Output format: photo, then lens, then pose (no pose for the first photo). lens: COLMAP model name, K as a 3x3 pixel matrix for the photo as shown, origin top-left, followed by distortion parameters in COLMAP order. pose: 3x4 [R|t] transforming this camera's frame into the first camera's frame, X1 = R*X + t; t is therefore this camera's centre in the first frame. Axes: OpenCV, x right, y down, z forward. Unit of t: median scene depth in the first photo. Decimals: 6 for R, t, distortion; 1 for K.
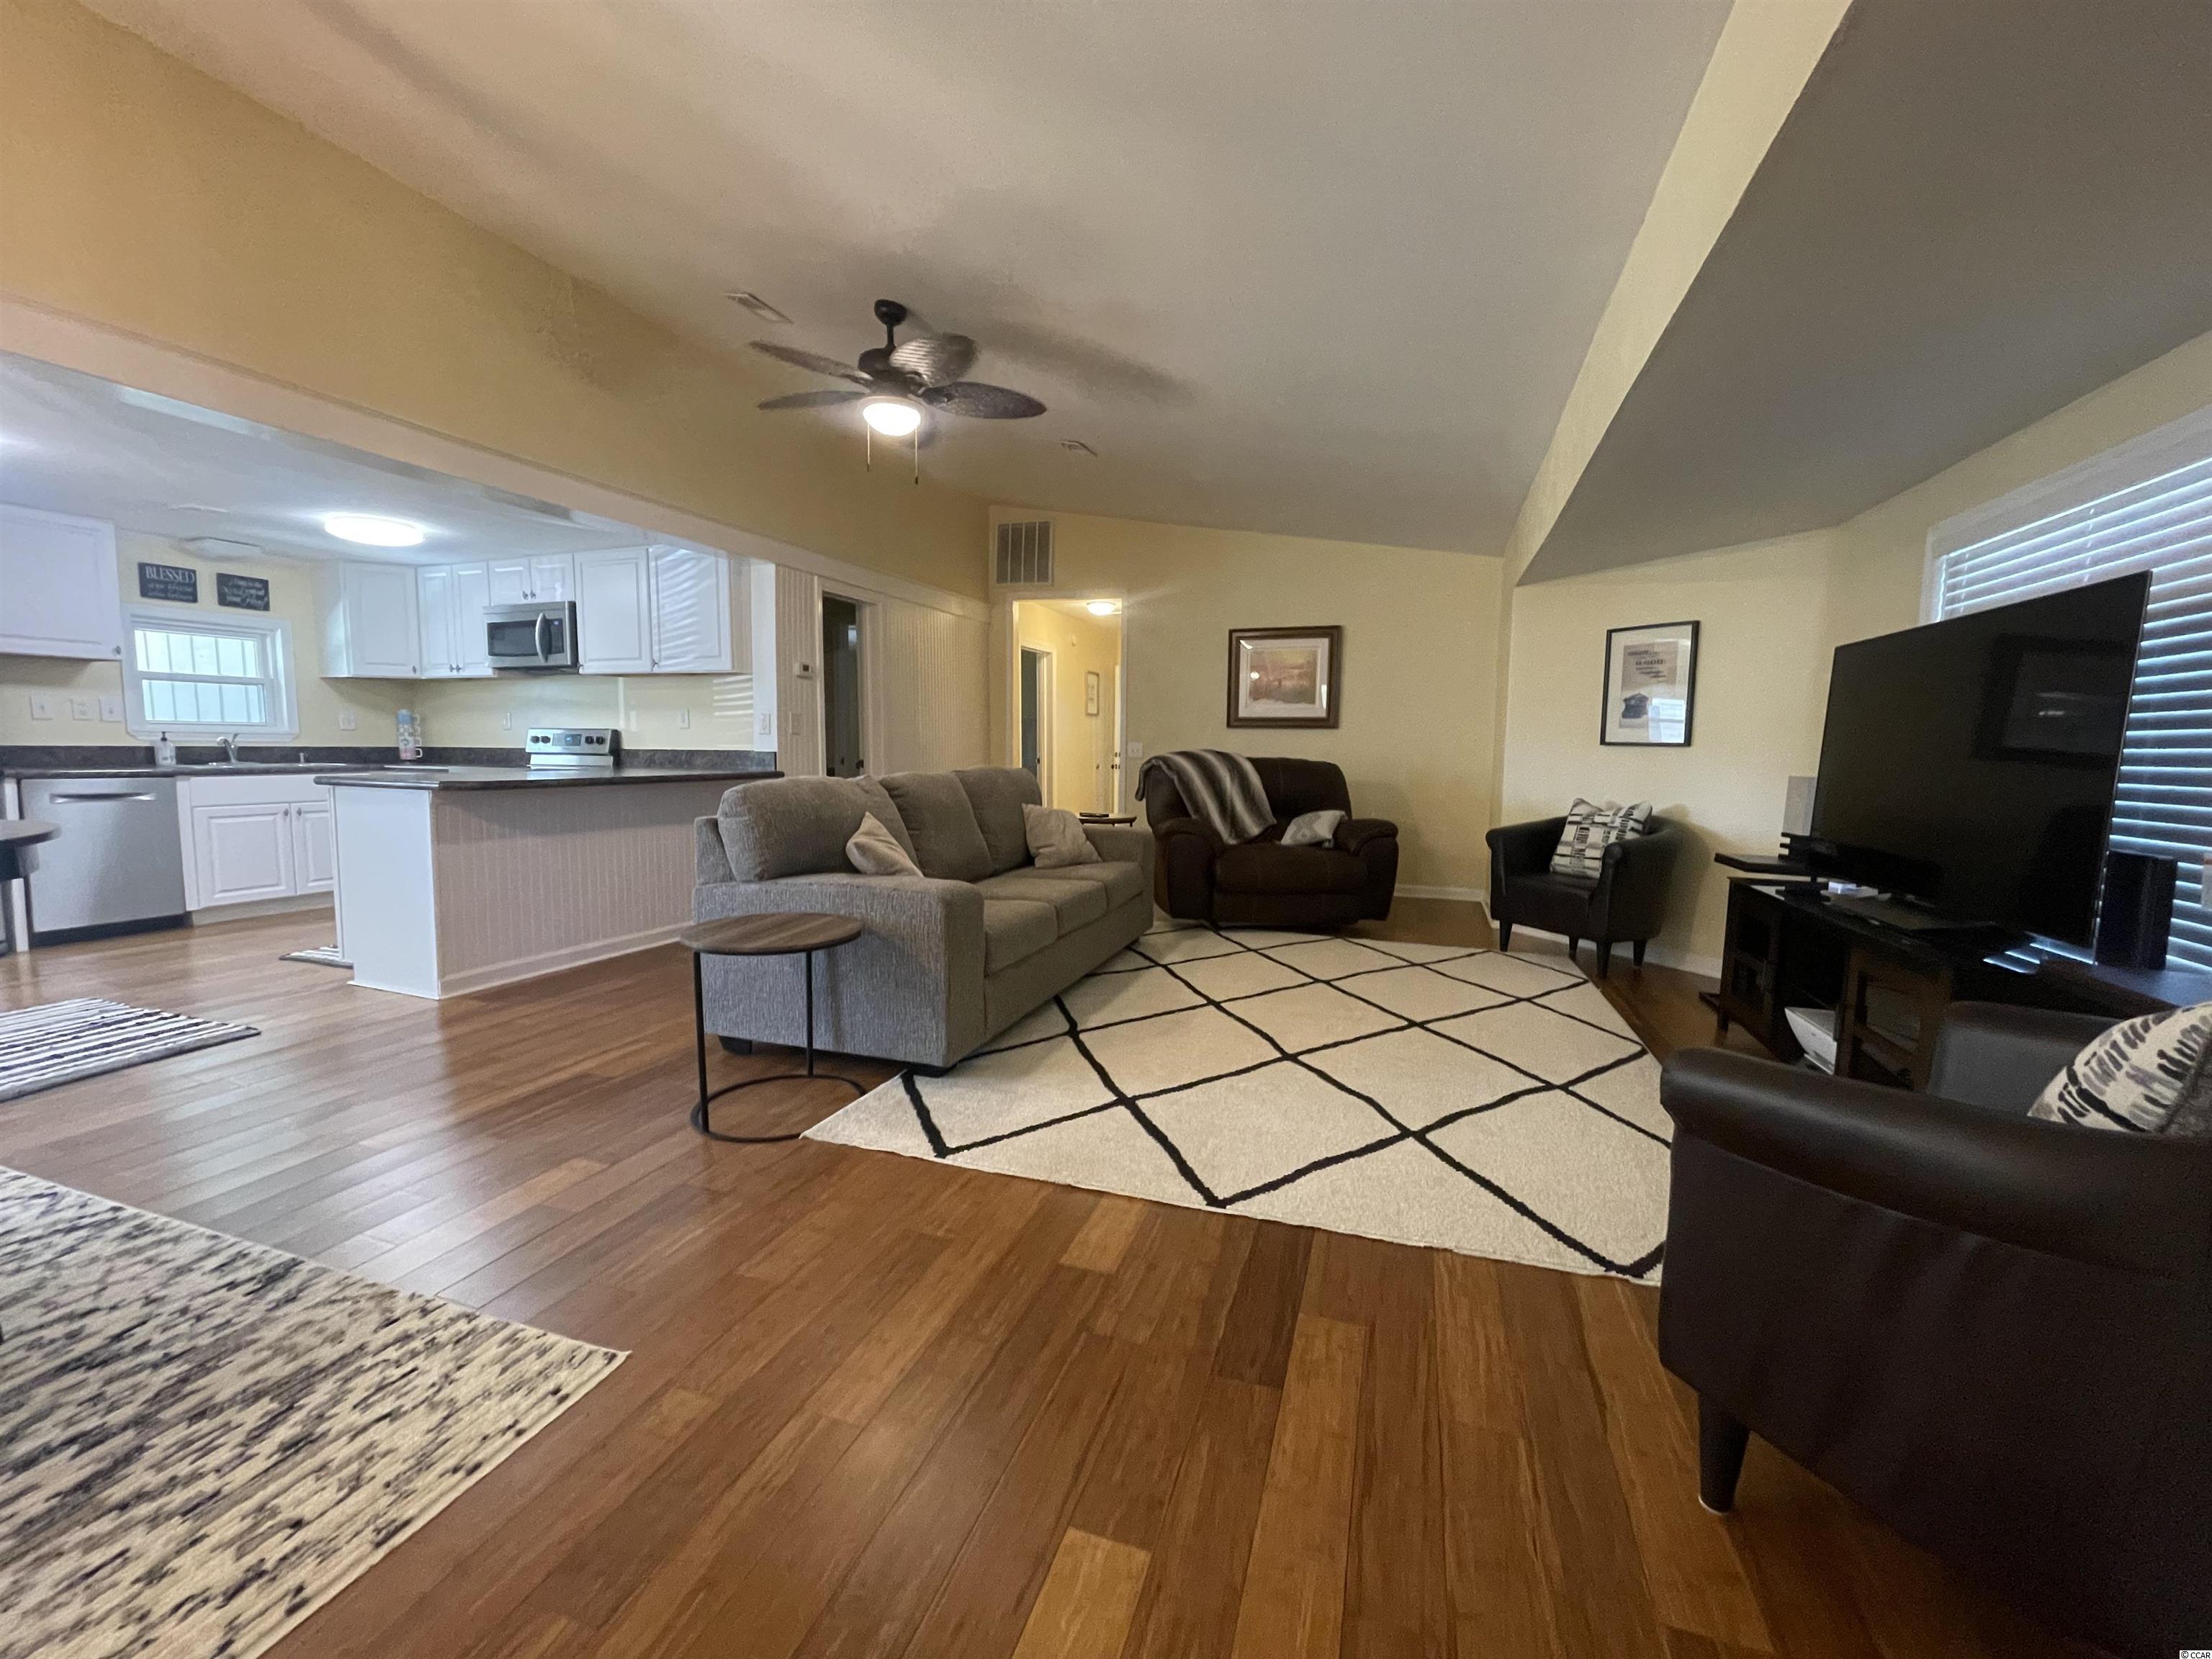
lens RADIAL K [[894.7, 0, 1096.7], [0, 894.7, 828.9], [0, 0, 1]] dist [-0.002042, 0.000233]
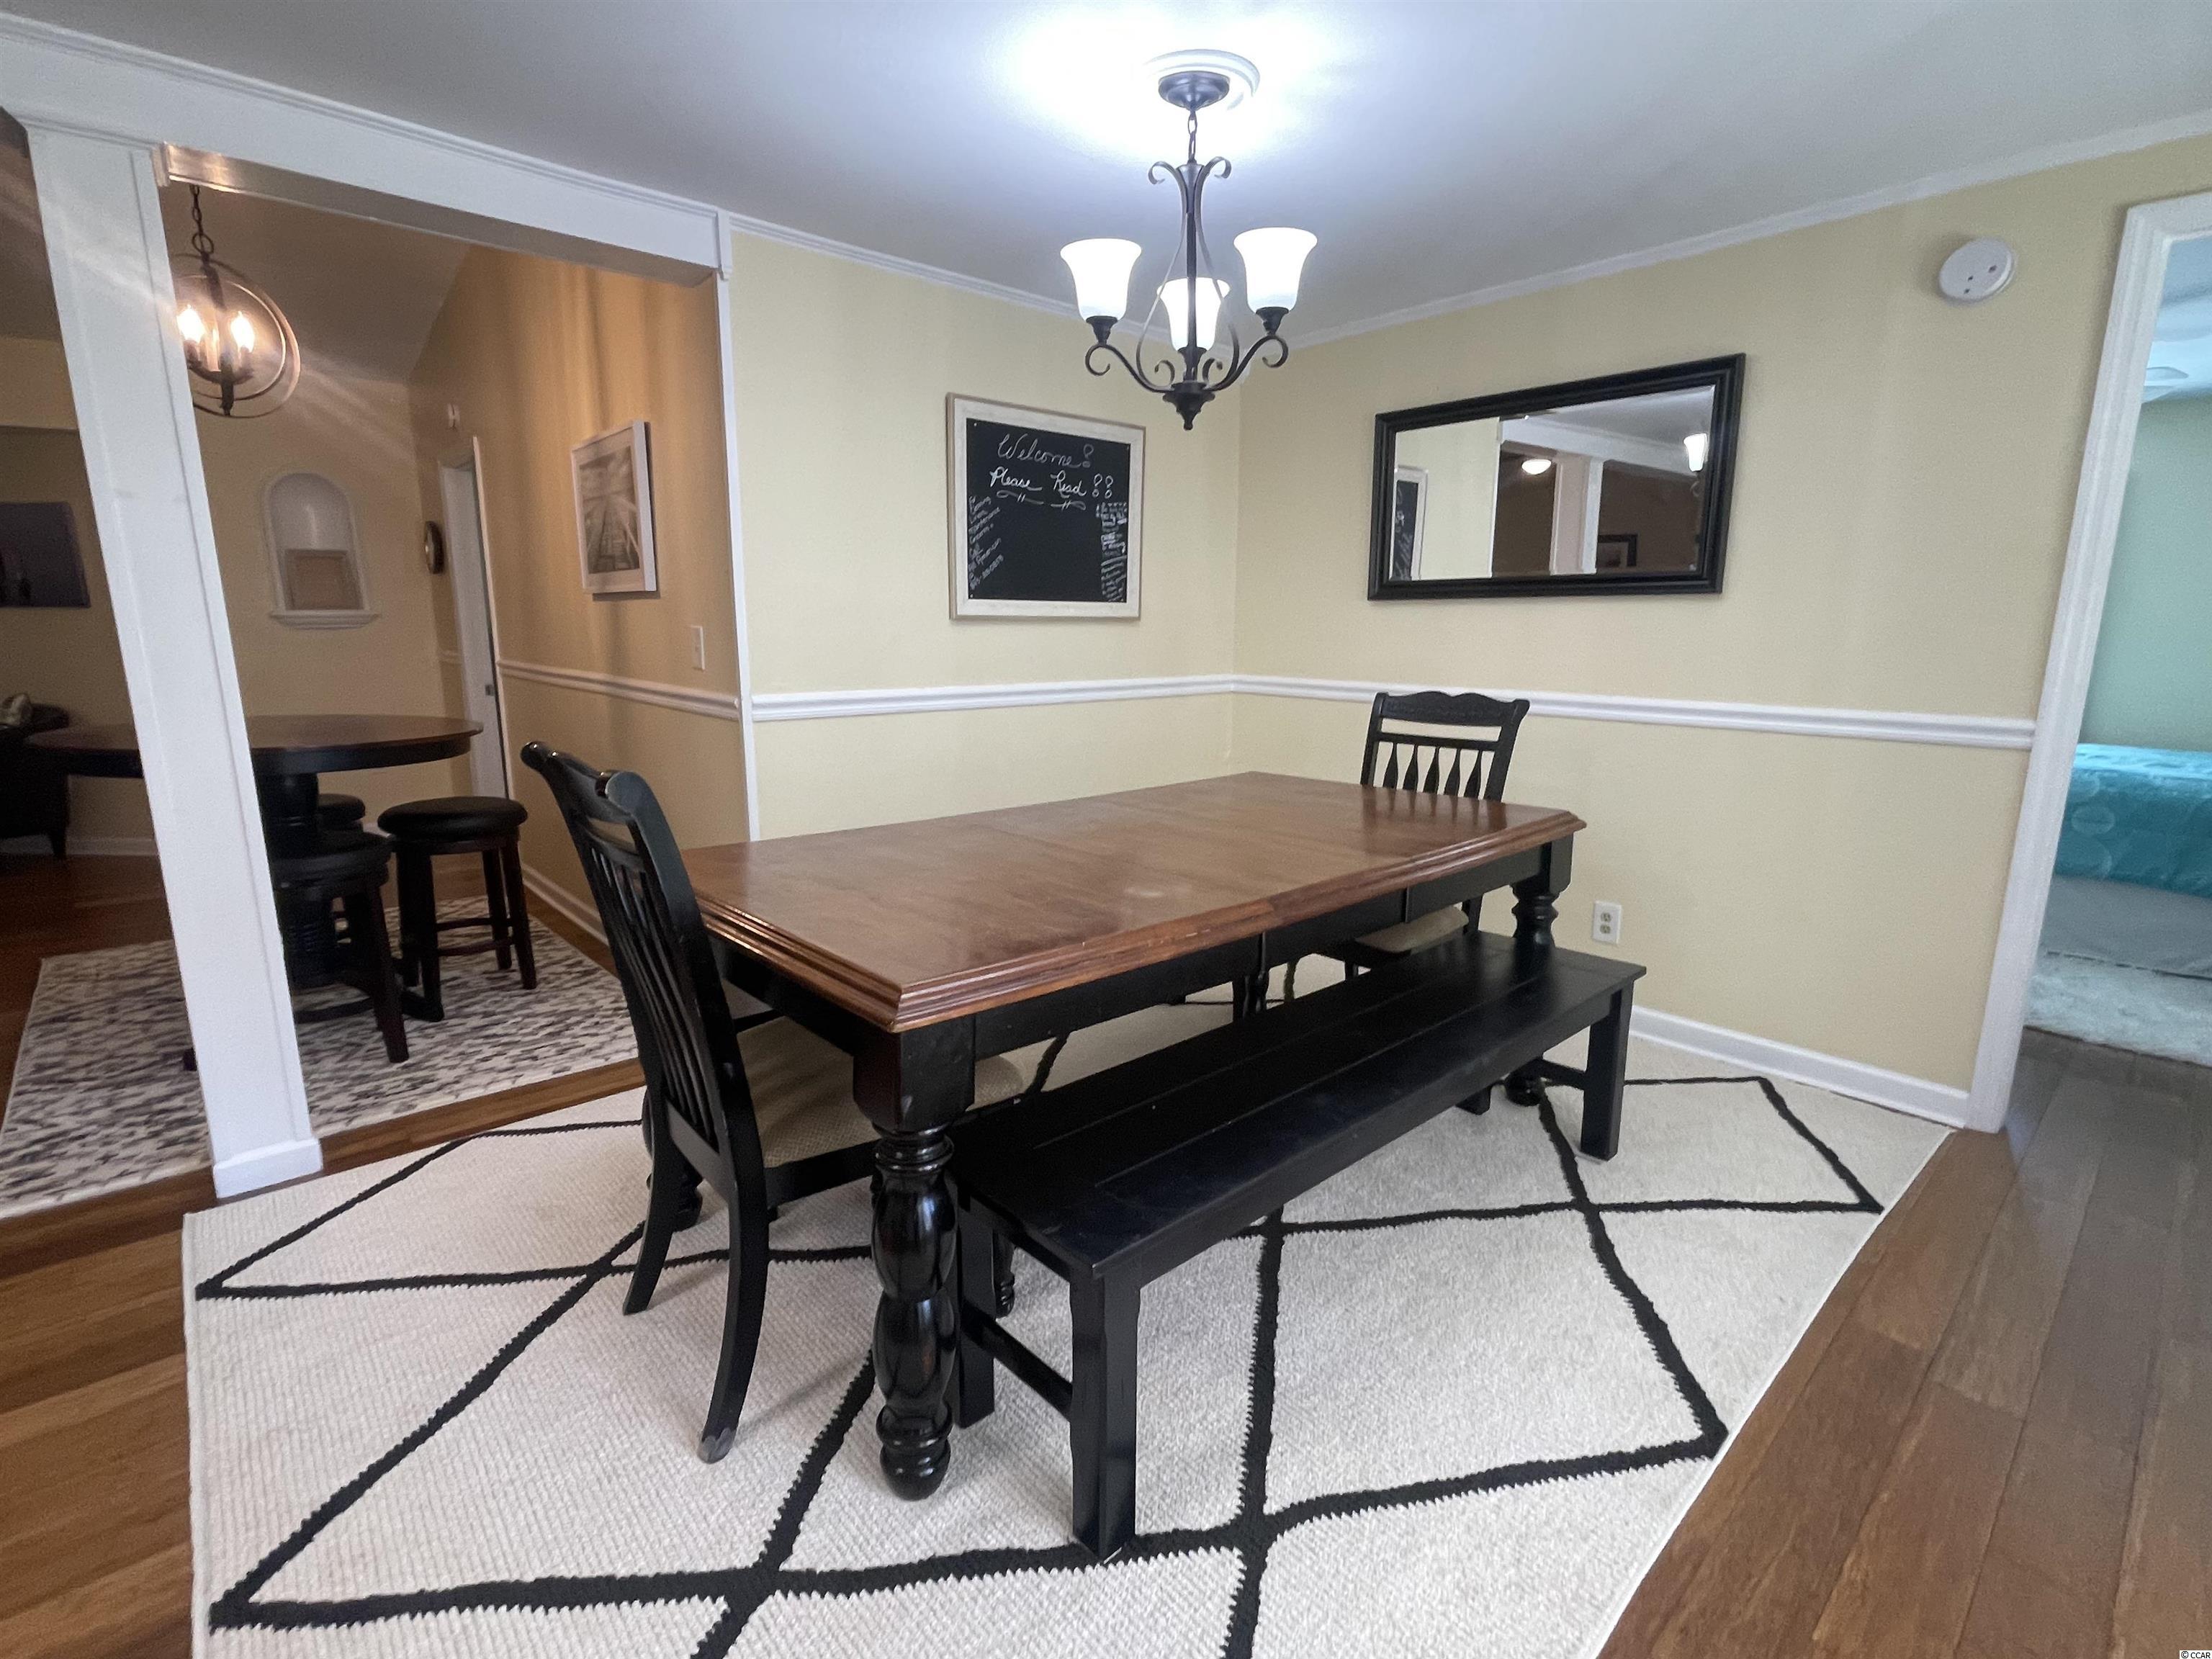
lens RADIAL K [[1041.9, 0, 1104.3], [0, 1041.9, 825.5], [0, 0, 1]] dist [-0.001309, 0.001702]
pose [[-0.879798, -0.109156, 0.462646, -1.807361], [0.028449, 0.959441, 0.280469, -0.147439], [-0.474496, 0.259918, -0.841009, 0.856879]]
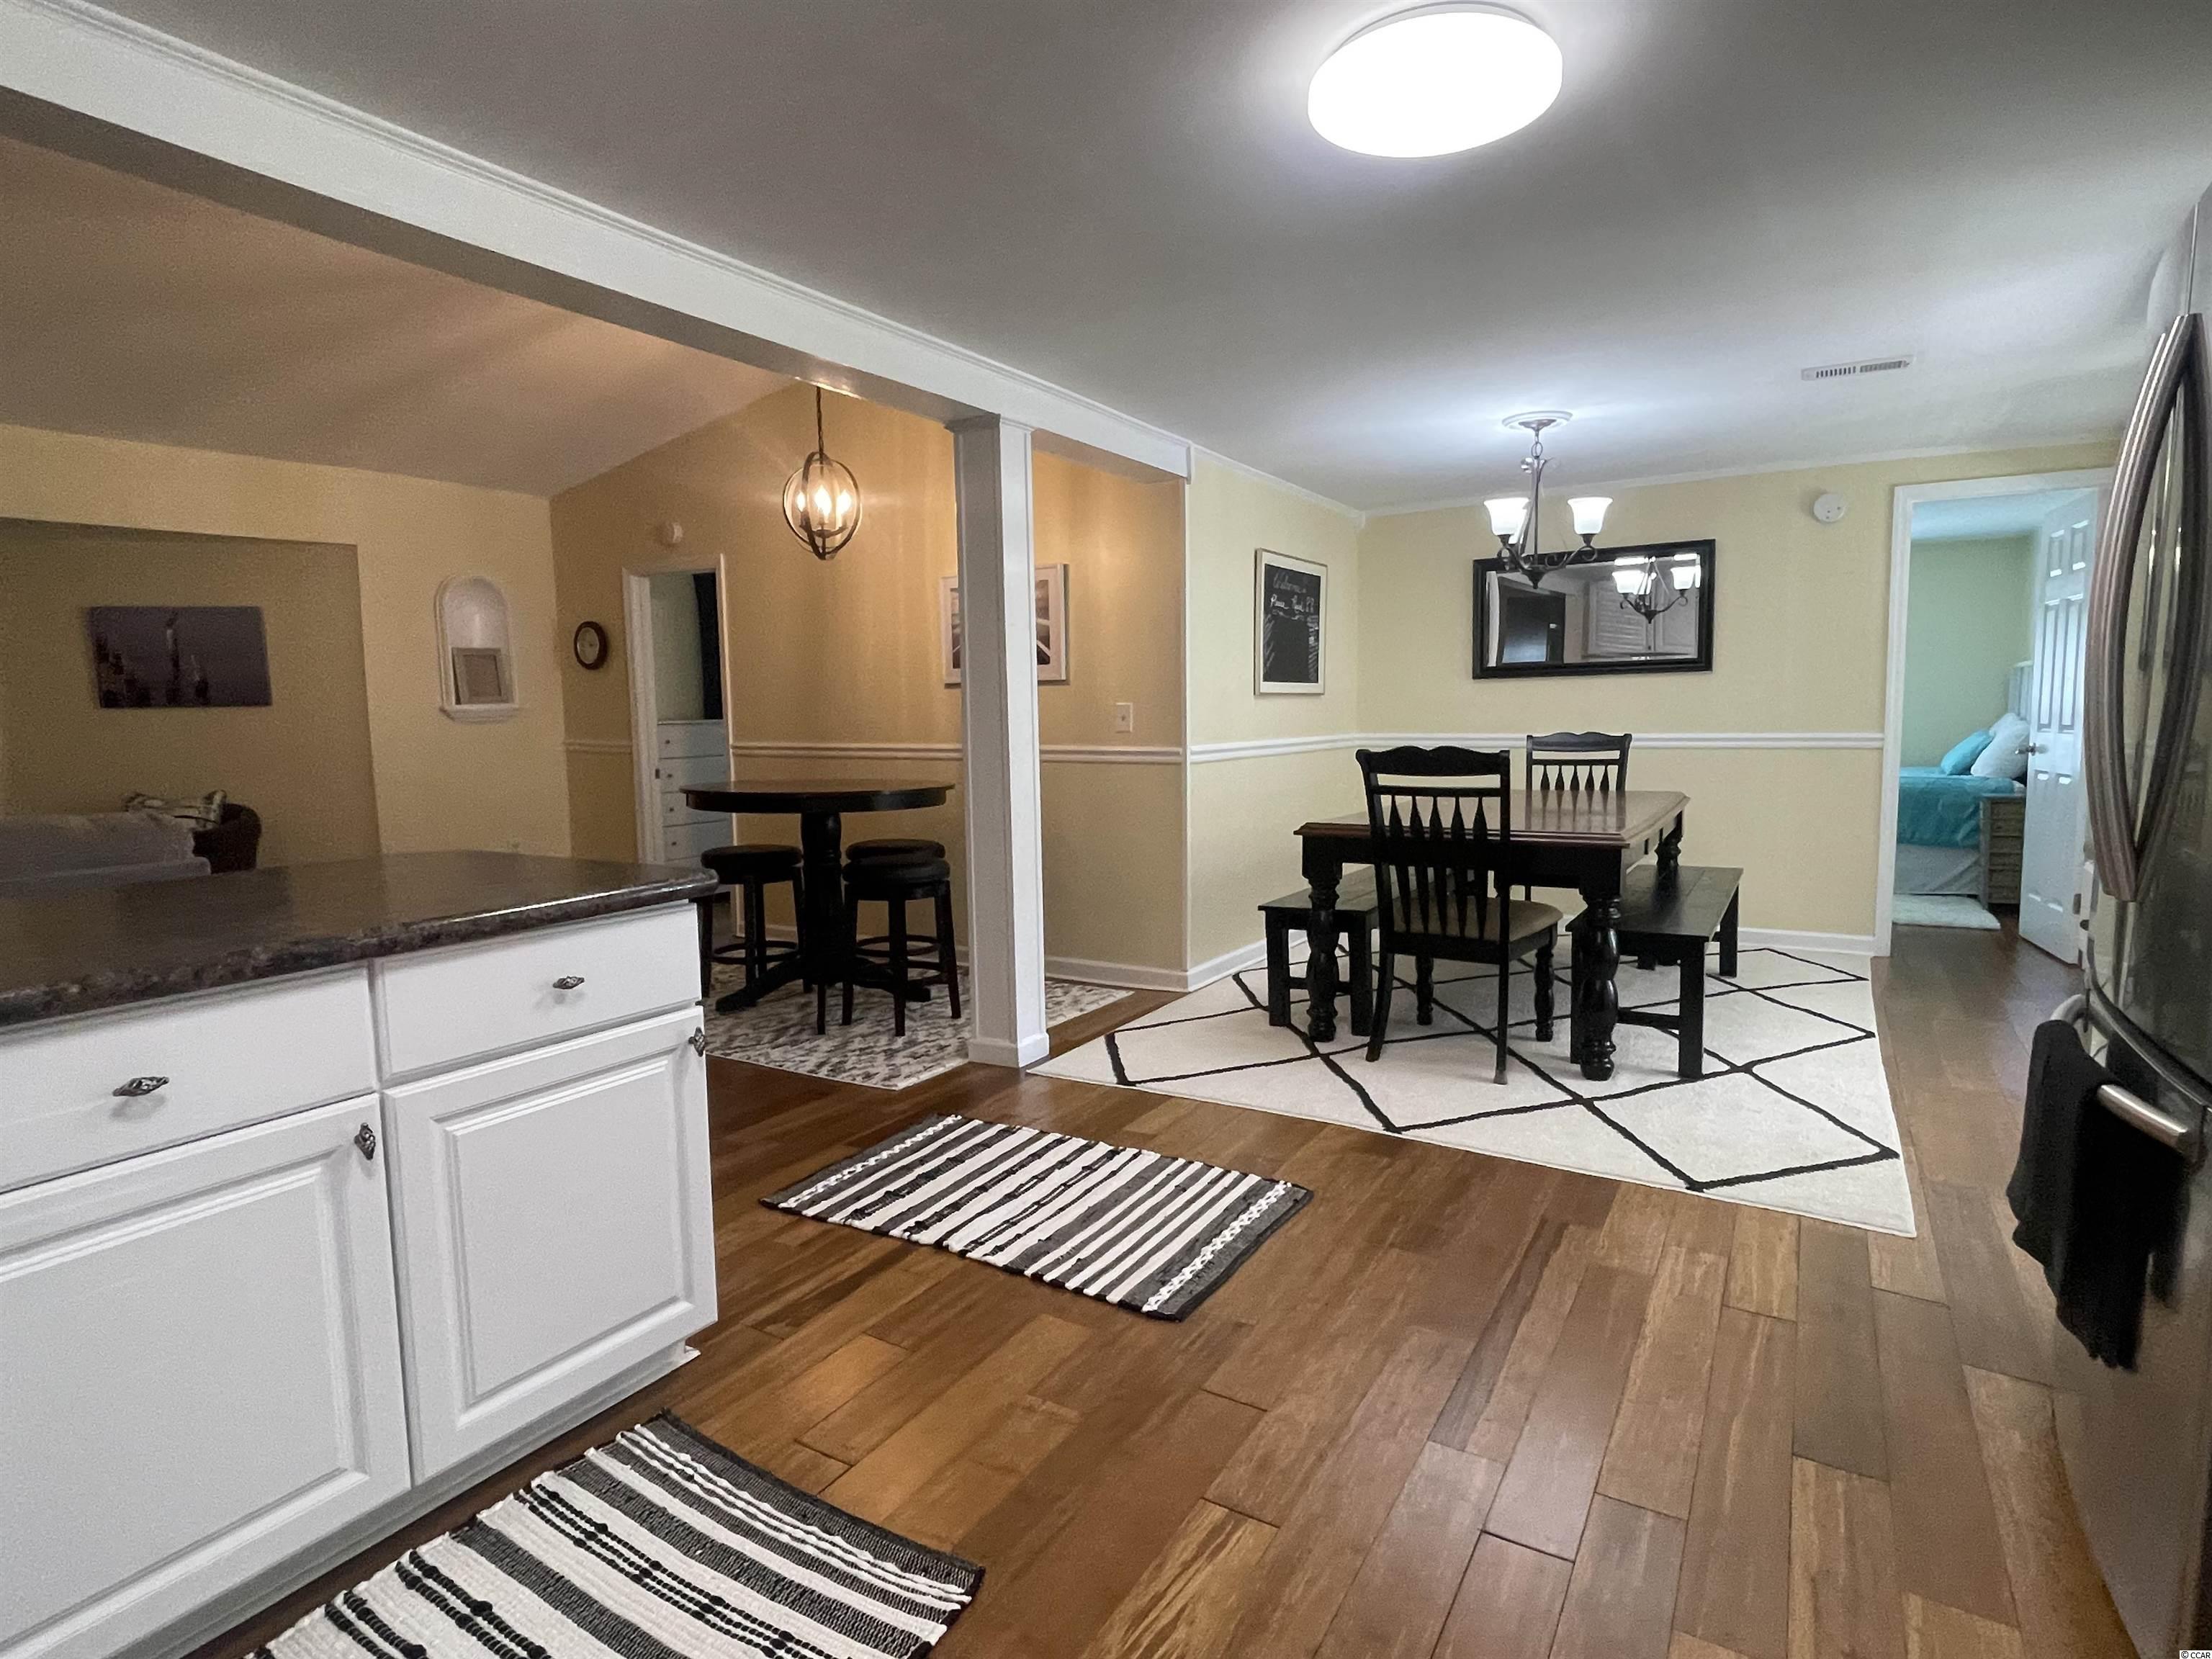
lens RADIAL K [[1168.7, 0, 1099.3], [0, 1168.7, 829.7], [0, 0, 1]] dist [-0.001534, 0.000337]
pose [[-0.976822, -0.019190, 0.213192, -1.334564], [0.023895, 0.979973, 0.197691, -0.205492], [-0.212716, 0.198203, -0.956801, 1.685663]]
